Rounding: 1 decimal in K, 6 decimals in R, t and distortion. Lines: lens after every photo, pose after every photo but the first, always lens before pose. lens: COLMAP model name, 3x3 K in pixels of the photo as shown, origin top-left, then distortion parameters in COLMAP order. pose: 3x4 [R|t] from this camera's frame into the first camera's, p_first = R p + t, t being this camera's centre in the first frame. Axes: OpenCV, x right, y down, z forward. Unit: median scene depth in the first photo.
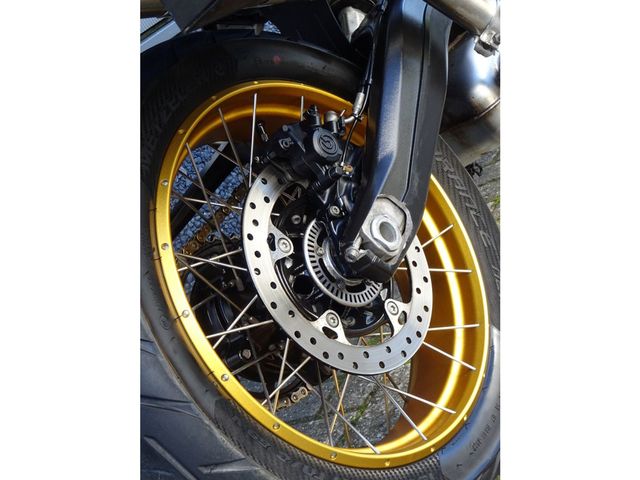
lens RADIAL K [[1344.3, 0, 320.0], [0, 1344.3, 240.0], [0, 0, 1]] dist [-0.032593, -0.056099]
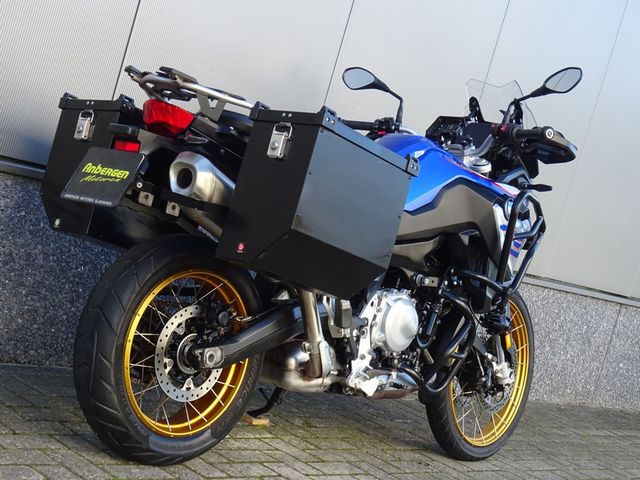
lens RADIAL K [[1222.6, 0, 320.0], [0, 1222.6, 240.0], [0, 0, 1]] dist [0.029182, 0.012071]
pose [[0.632700, 0.773249, -0.042154, 0.100136], [-0.768312, 0.619987, -0.159103, 0.062240], [-0.096891, 0.133051, 0.986362, -1.263474]]
